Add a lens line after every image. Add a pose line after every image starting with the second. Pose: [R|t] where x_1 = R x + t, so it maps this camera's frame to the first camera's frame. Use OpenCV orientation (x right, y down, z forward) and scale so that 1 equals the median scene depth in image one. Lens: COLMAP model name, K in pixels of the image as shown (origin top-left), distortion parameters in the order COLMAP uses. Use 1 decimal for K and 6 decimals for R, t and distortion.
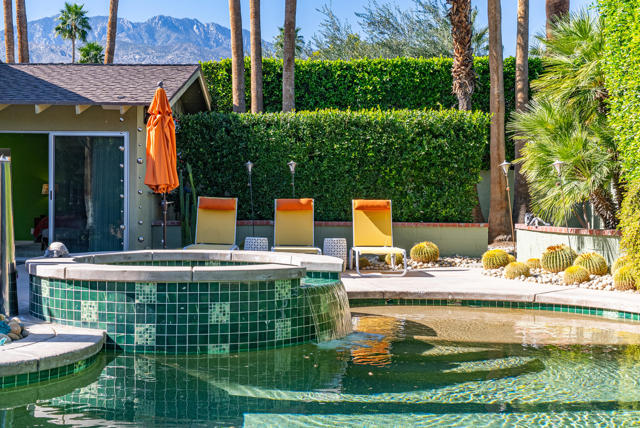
lens RADIAL K [[807.8, 0, 322.3], [0, 807.8, 214.7], [0, 0, 1]] dist [0.026560, 0.000000]
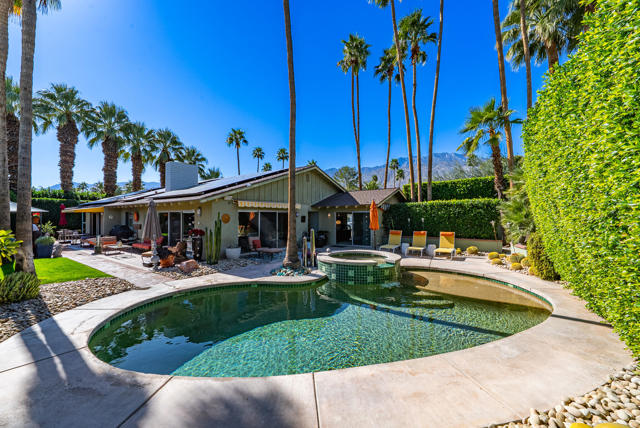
lens RADIAL K [[255.5, 0, 322.4], [0, 255.5, 213.7], [0, 0, 1]] dist [0.002436, -0.000135]
pose [[0.819810, -0.016778, -0.572390, 0.244212], [0.002831, 0.999677, -0.025249, -0.069150], [0.572629, 0.019079, 0.819593, -0.039505]]
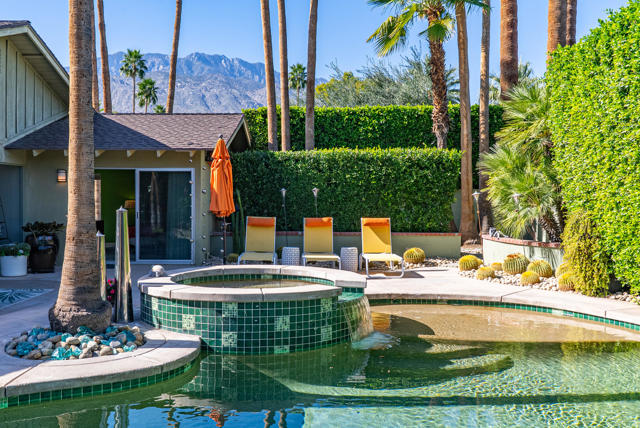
lens RADIAL K [[620.8, 0, 321.7], [0, 620.8, 211.7], [0, 0, 1]] dist [0.004011, 0.000000]
pose [[0.999993, -0.003752, 0.000597, -0.031529], [0.003745, 0.999941, 0.010192, -0.043292], [-0.000635, -0.010189, 0.999948, -0.035233]]
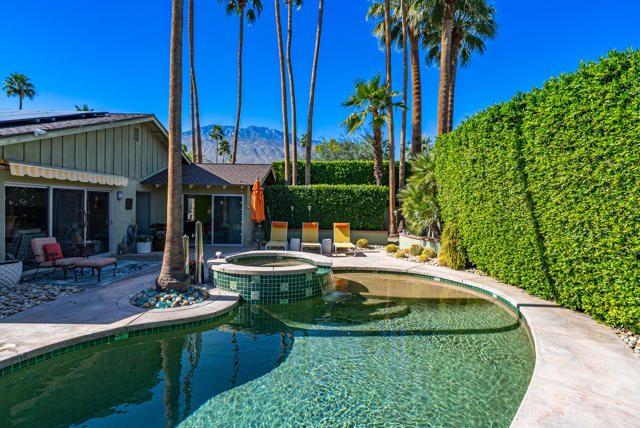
lens RADIAL K [[332.5, 0, 319.3], [0, 332.5, 213.8], [0, 0, 1]] dist [0.006275, 0.000151]
pose [[0.999931, 0.011001, 0.004190, -0.012819], [-0.011065, 0.999819, 0.015480, -0.067487], [-0.004019, -0.015525, 0.999871, -0.023994]]
